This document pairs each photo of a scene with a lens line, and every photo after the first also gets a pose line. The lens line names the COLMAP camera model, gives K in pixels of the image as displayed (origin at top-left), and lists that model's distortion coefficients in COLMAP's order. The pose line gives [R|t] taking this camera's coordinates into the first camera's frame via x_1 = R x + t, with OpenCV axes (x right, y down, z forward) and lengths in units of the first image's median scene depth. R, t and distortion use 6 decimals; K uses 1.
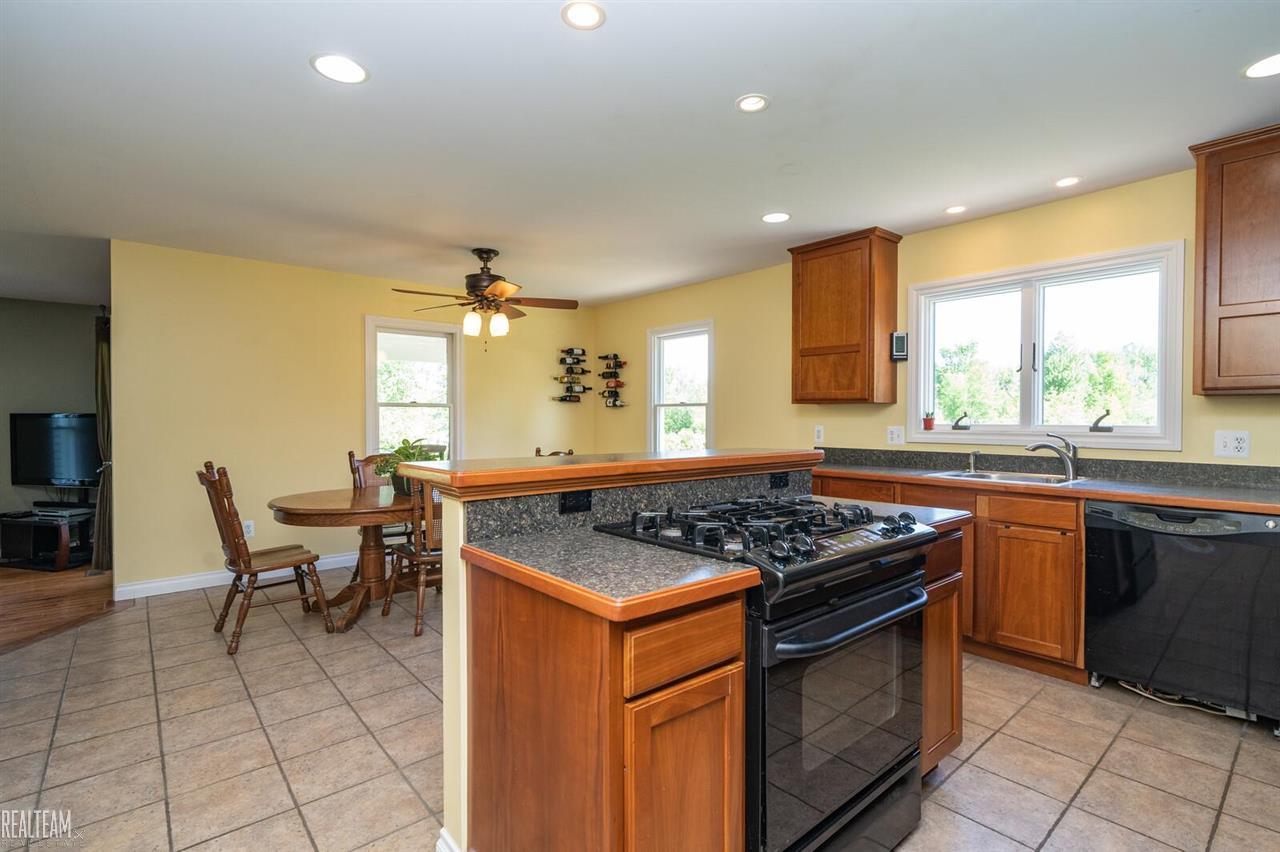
lens RADIAL K [[599.1, 0, 637.2], [0, 599.1, 435.1], [0, 0, 1]] dist [-0.004555, -0.000269]
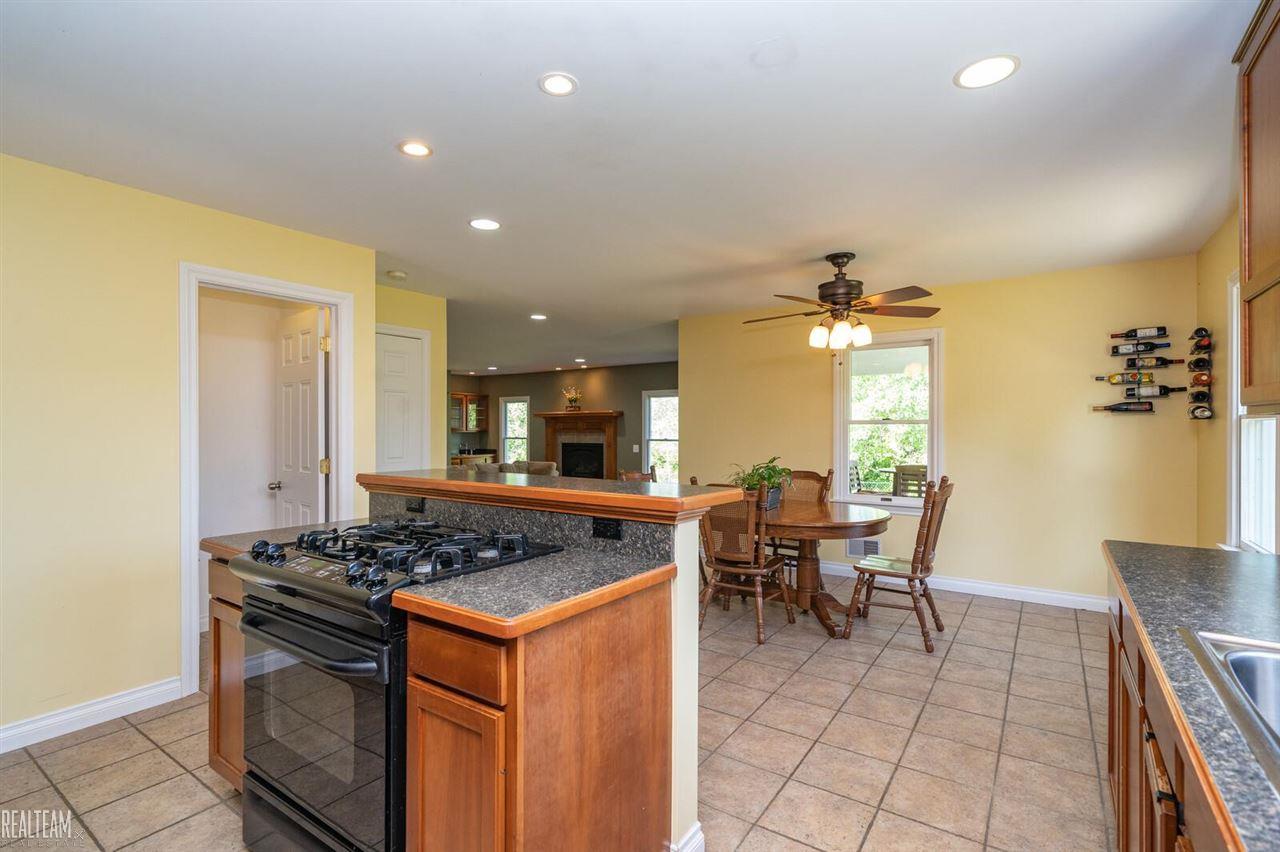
lens RADIAL K [[599.1, 0, 631.4], [0, 599.1, 418.5], [0, 0, 1]] dist [-0.004555, -0.000269]
pose [[0.252418, -0.021244, -0.967385, 0.373078], [-0.027707, 0.999190, -0.029172, -0.015613], [0.967222, 0.034167, 0.251625, 0.321717]]
